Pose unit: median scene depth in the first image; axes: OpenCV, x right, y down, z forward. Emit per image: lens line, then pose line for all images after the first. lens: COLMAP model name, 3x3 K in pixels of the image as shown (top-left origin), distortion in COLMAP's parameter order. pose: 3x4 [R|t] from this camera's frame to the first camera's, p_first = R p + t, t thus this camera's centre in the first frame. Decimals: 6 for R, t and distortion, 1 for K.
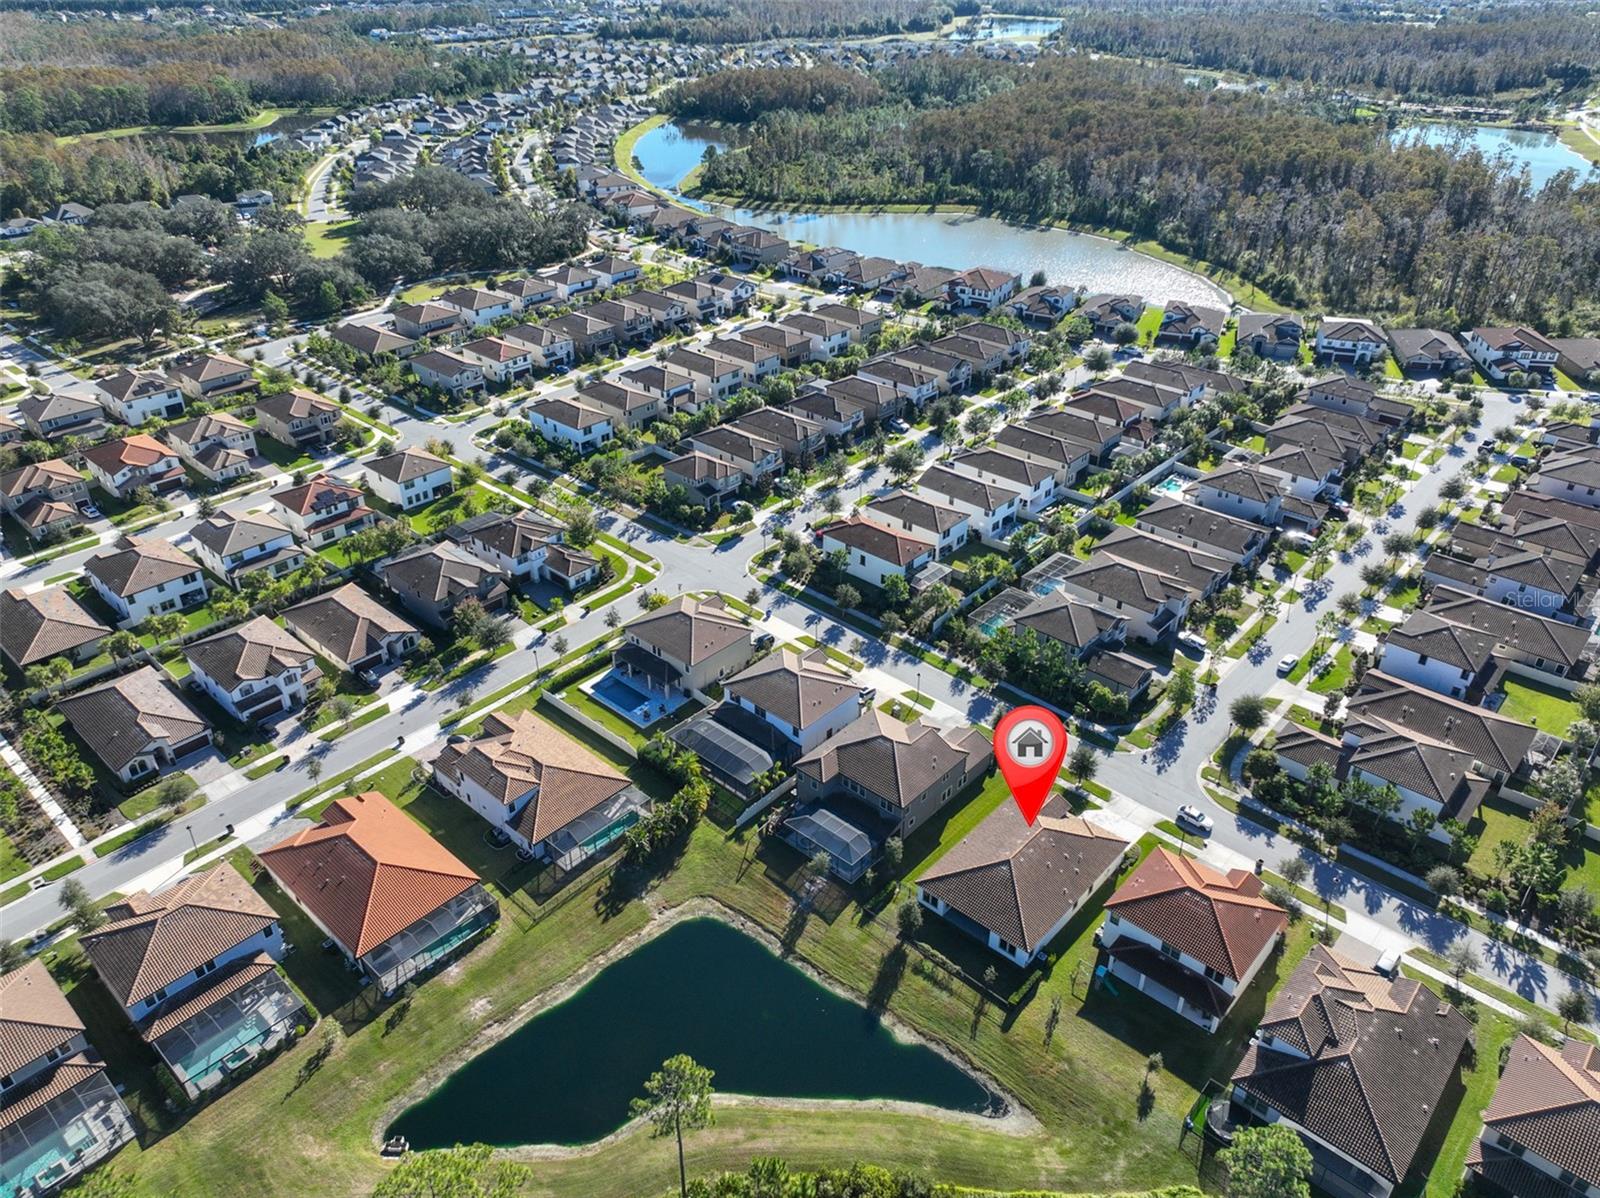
lens RADIAL K [[1132.7, 0, 799.3], [0, 1132.7, 600.8], [0, 0, 1]] dist [0.009689, 0.011231]
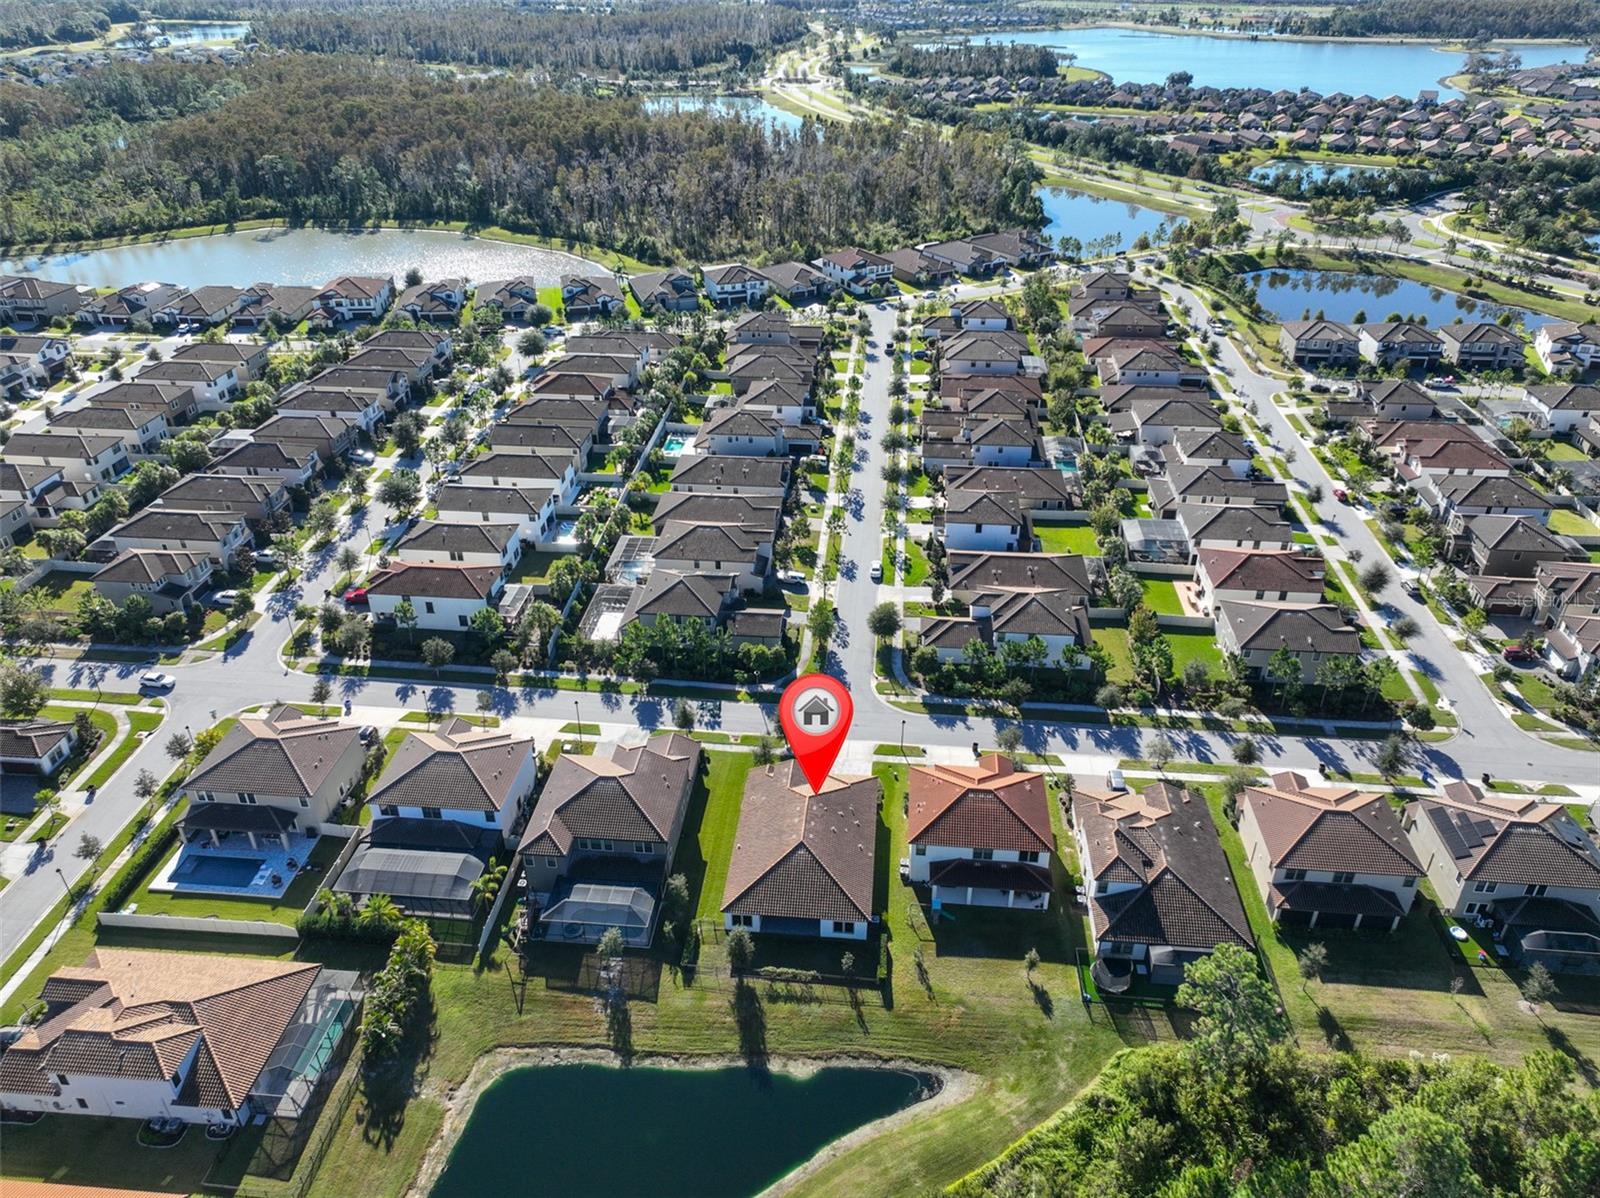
lens RADIAL K [[1132.7, 0, 797.9], [0, 1132.7, 601.5], [0, 0, 1]] dist [0.009689, 0.011231]
pose [[0.797431, -0.309561, 0.517954, -0.163787], [0.313165, 0.946041, 0.083270, -0.024524], [-0.515783, 0.095803, 0.851346, 0.134845]]
